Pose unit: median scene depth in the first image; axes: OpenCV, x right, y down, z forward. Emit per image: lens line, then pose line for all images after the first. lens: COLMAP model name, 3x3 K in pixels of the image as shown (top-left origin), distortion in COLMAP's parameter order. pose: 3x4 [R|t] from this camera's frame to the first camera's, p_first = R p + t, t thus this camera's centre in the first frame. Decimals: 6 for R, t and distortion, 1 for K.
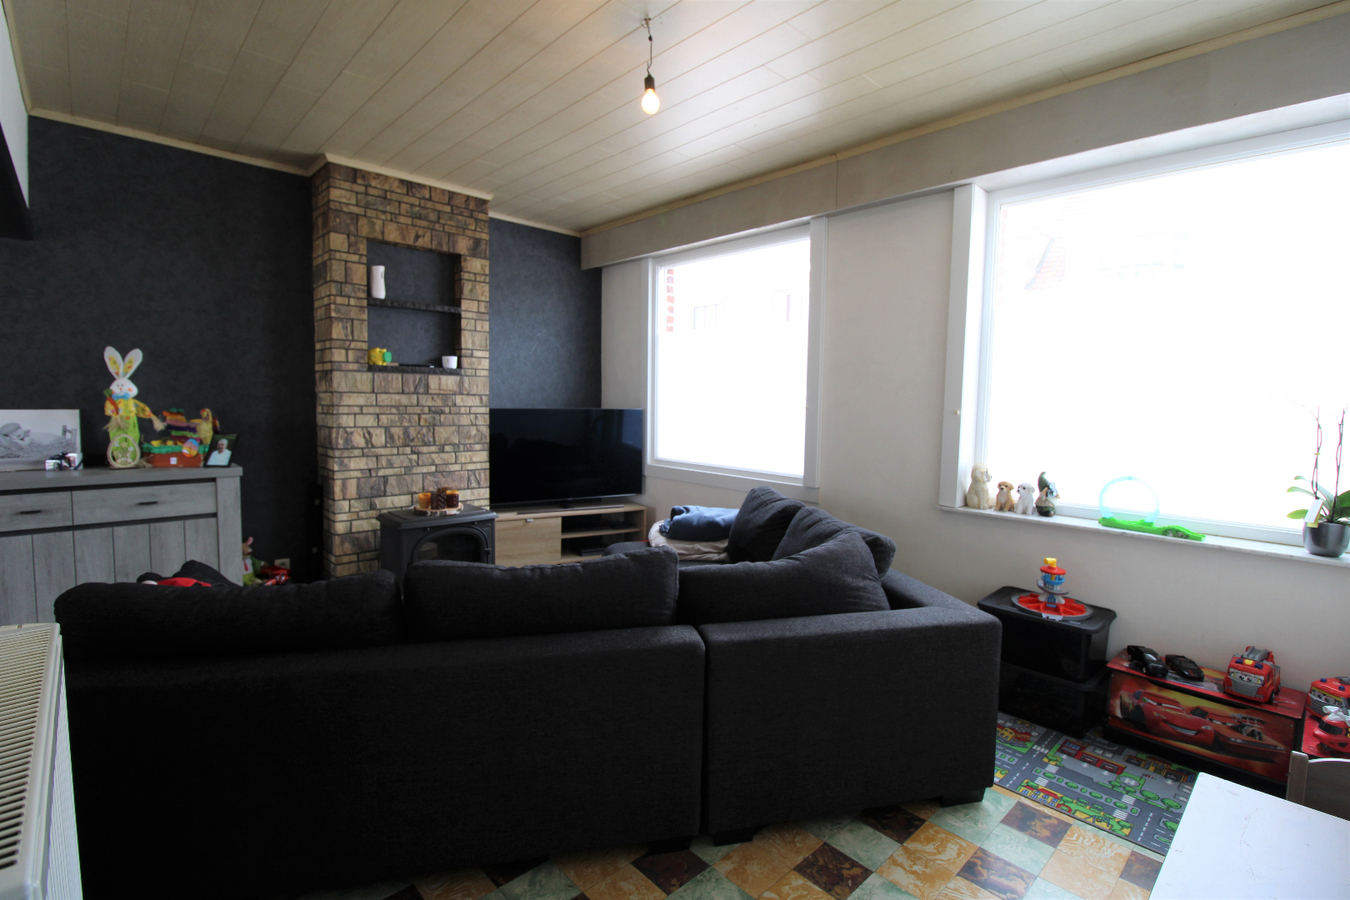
lens RADIAL K [[625.7, 0, 673.8], [0, 625.7, 448.6], [0, 0, 1]] dist [-0.002891, -0.000811]
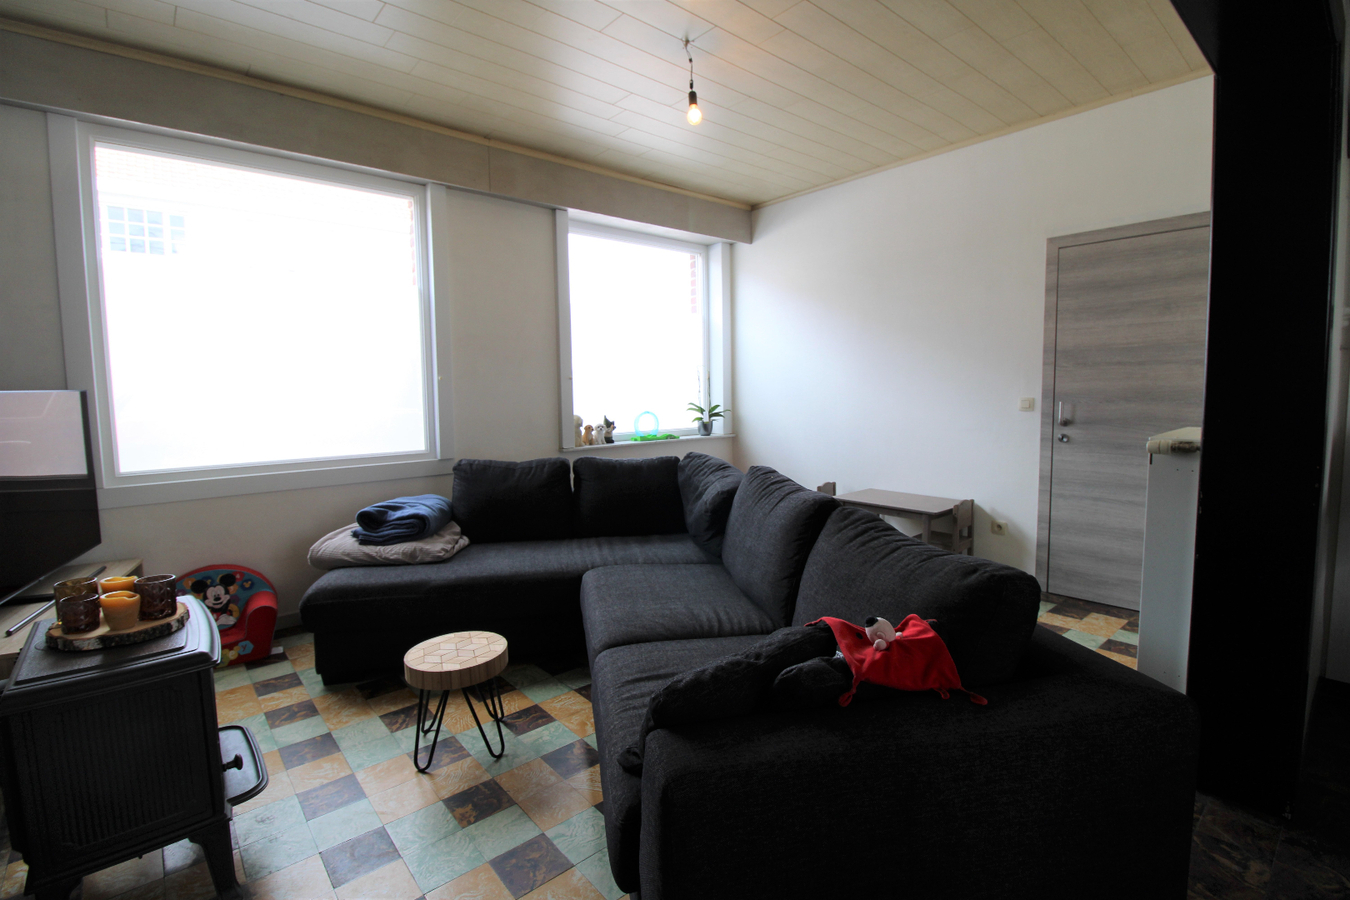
lens RADIAL K [[625.7, 0, 673.5], [0, 625.7, 443.6], [0, 0, 1]] dist [-0.002891, -0.000811]
pose [[0.042063, -0.116865, 0.992257, -0.931962], [0.089433, 0.989589, 0.112760, -0.052563], [-0.995104, 0.083998, 0.052077, 0.738300]]
